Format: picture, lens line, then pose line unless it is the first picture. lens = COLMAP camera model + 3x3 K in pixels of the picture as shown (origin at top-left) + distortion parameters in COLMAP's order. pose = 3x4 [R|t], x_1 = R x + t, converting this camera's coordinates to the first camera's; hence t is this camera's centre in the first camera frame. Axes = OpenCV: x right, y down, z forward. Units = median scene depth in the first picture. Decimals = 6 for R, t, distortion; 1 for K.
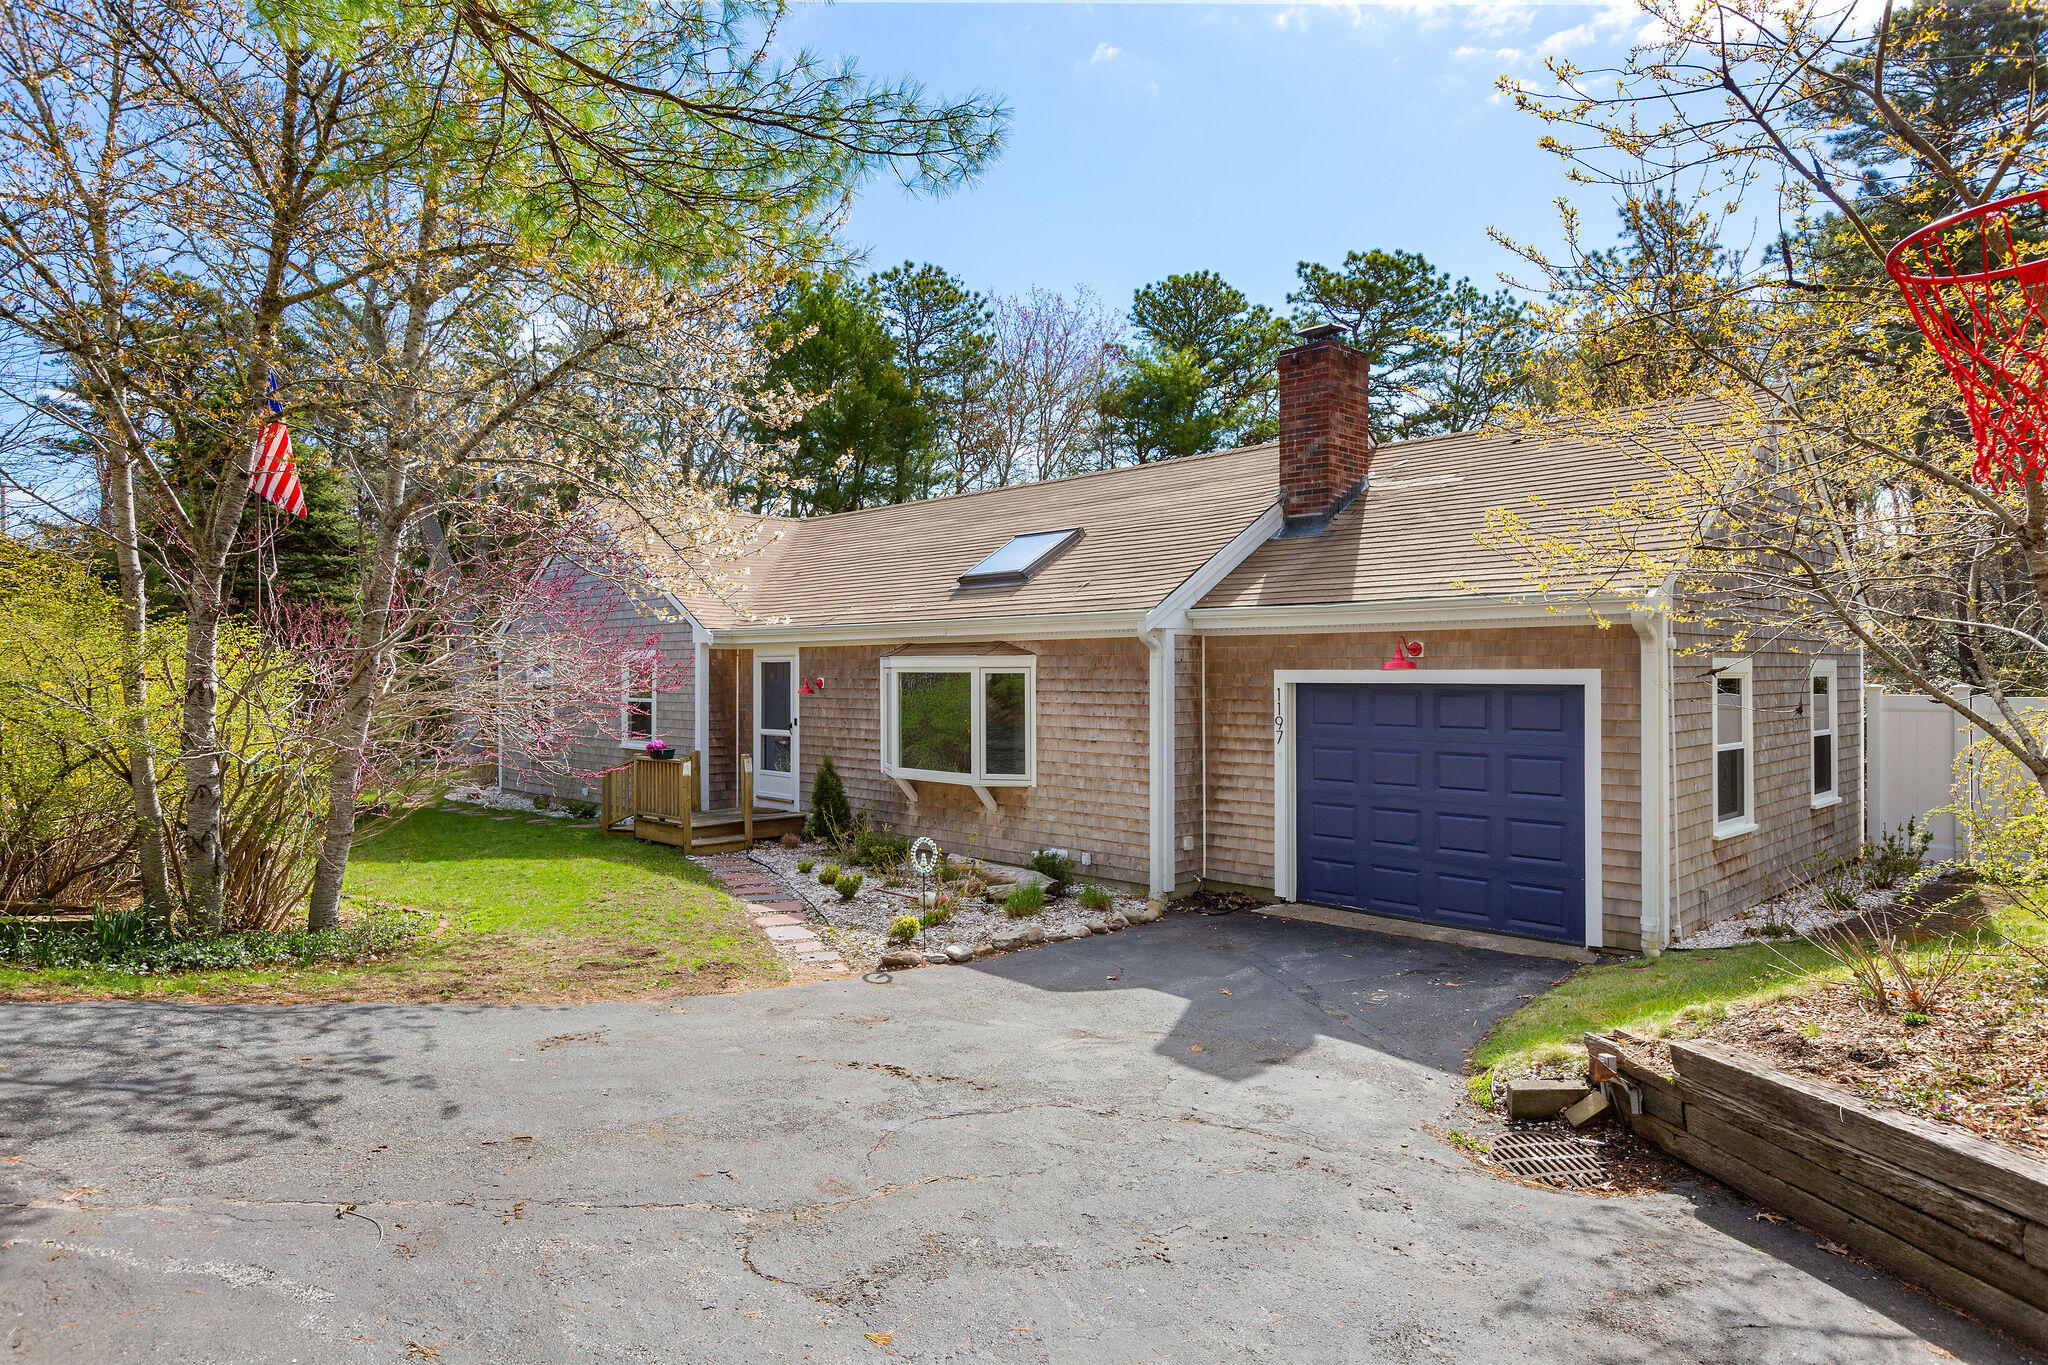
lens RADIAL K [[1207.4, 0, 1019.7], [0, 1207.4, 681.1], [0, 0, 1]] dist [0.000243, -0.003018]
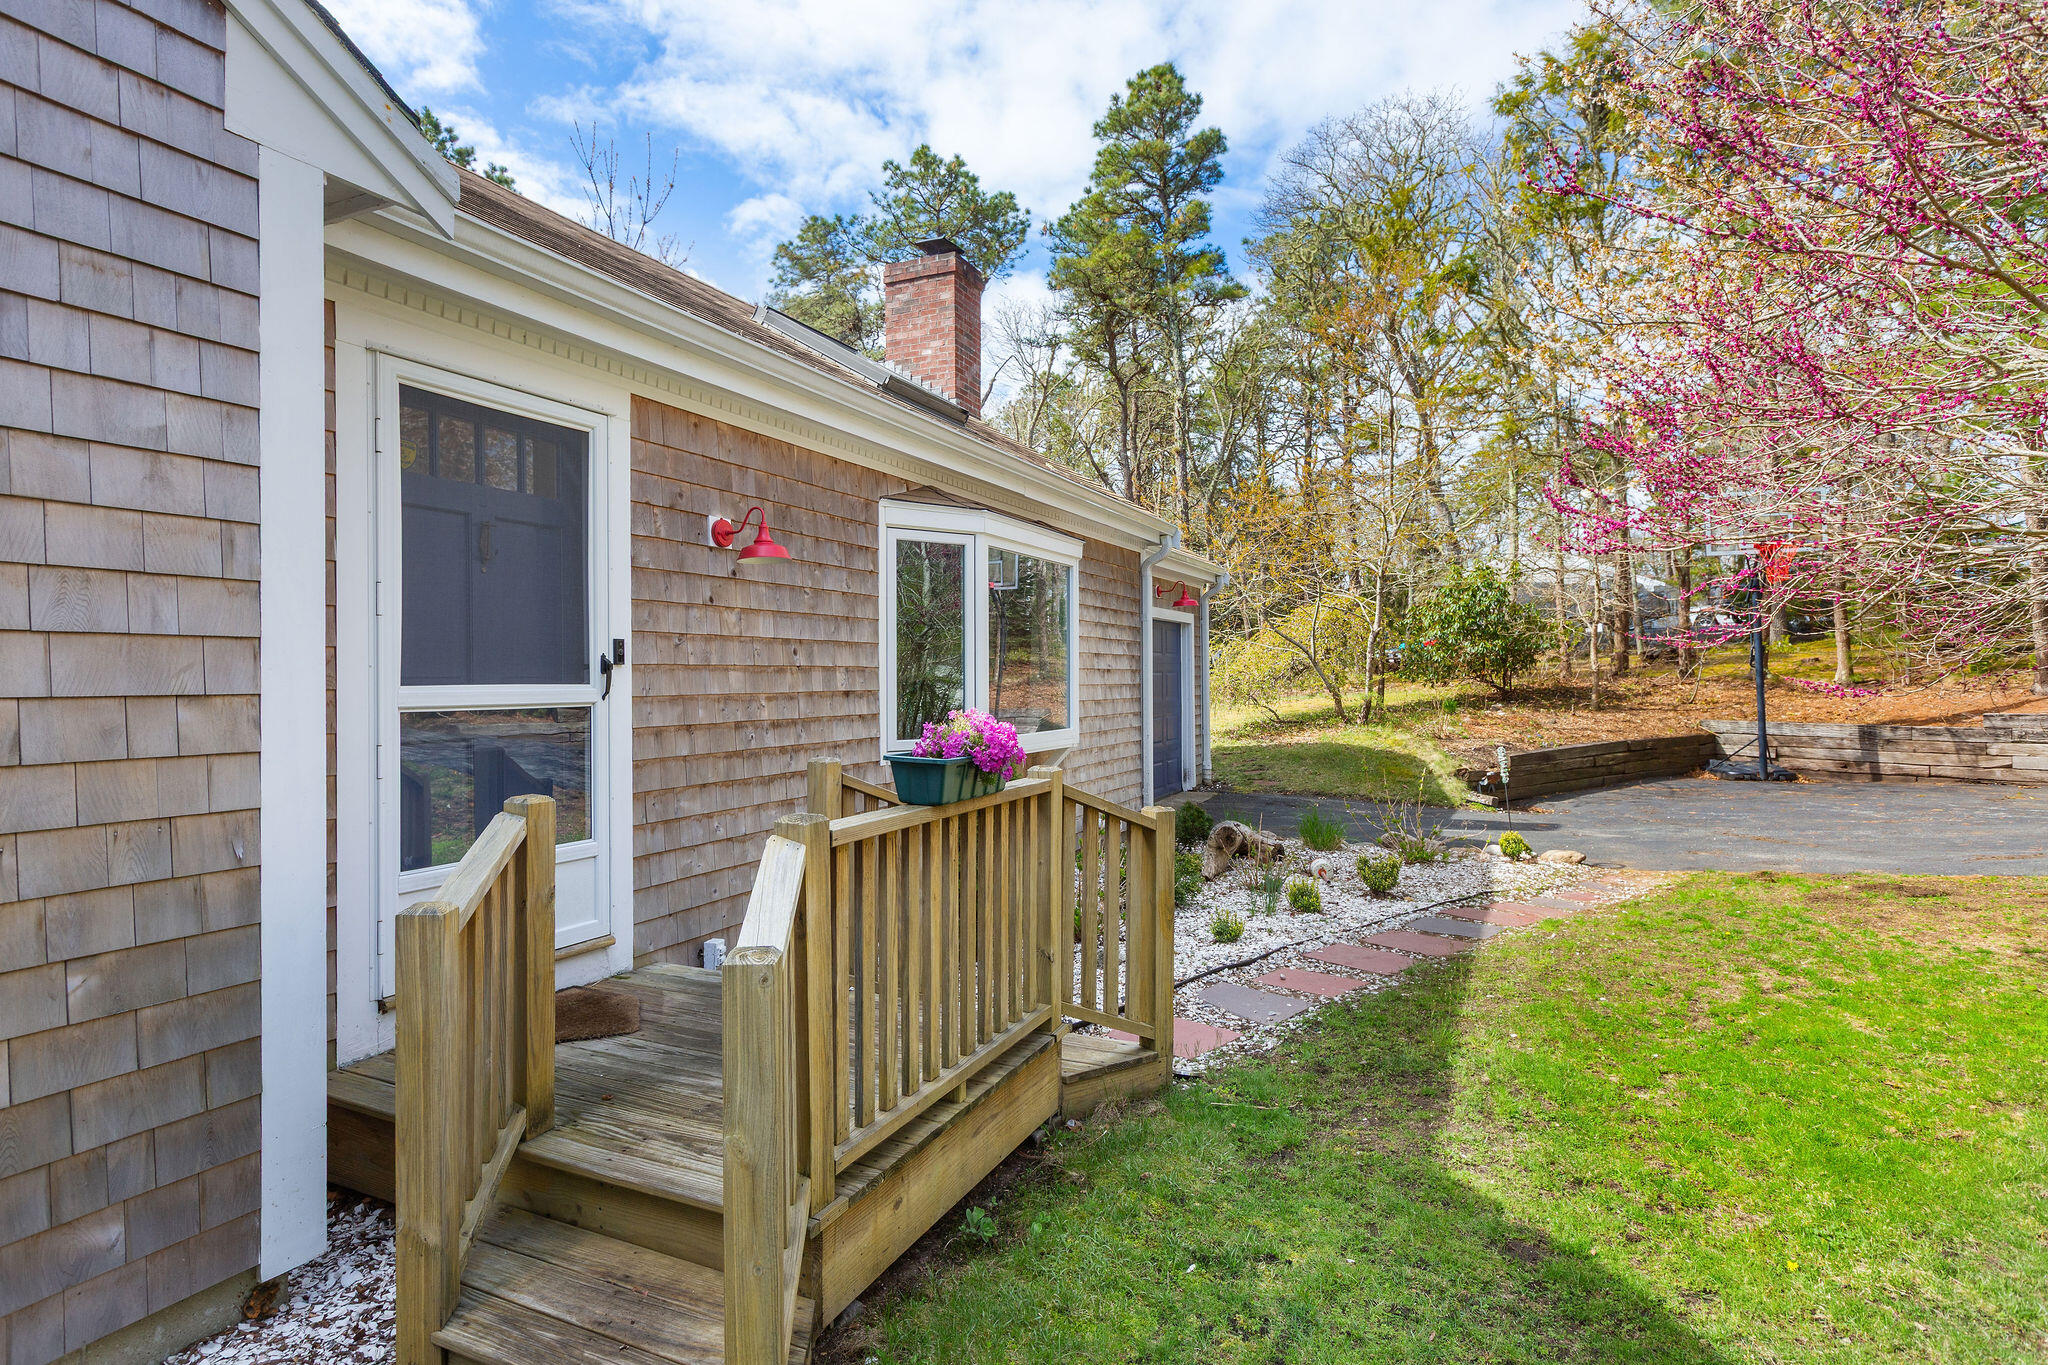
lens RADIAL K [[1076.1, 0, 1023.6], [0, 1076.1, 678.6], [0, 0, 1]] dist [-0.002697, -0.000429]
pose [[-0.361725, 0.005214, 0.932270, -0.746882], [0.015255, 0.999884, 0.000327, 0.068628], [-0.932160, 0.014340, -0.361763, 1.655207]]
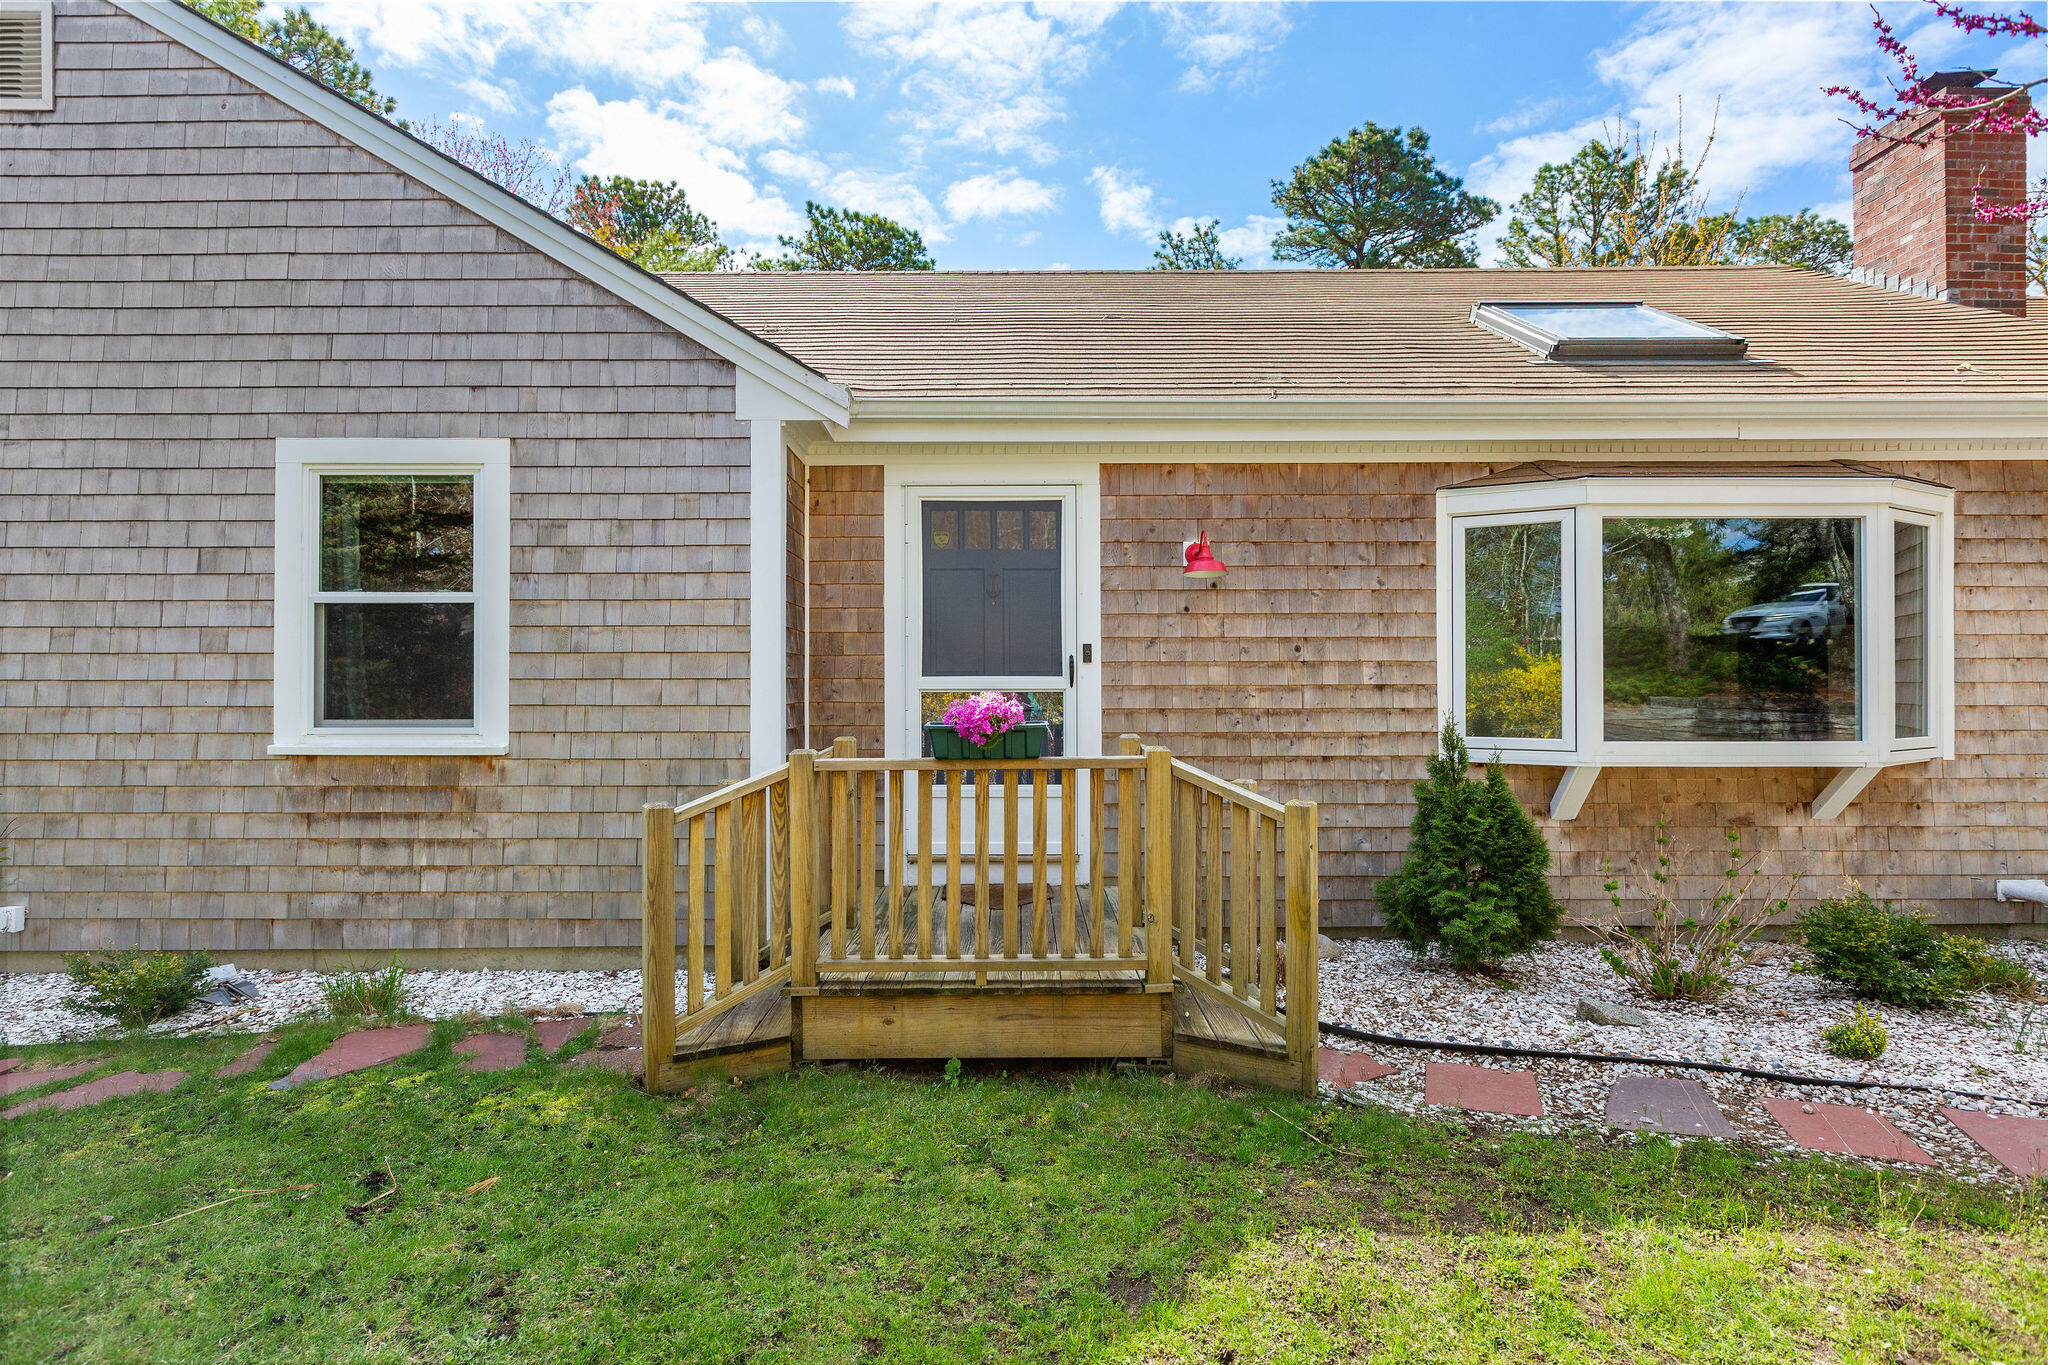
lens RADIAL K [[1040.4, 0, 1023.9], [0, 1040.4, 681.6], [0, 0, 1]] dist [0.001184, 0.000474]
pose [[0.690833, 0.005229, 0.722995, -0.729778], [0.006274, 0.999893, -0.013227, 0.078387], [-0.722987, 0.013674, 0.690726, 1.292989]]
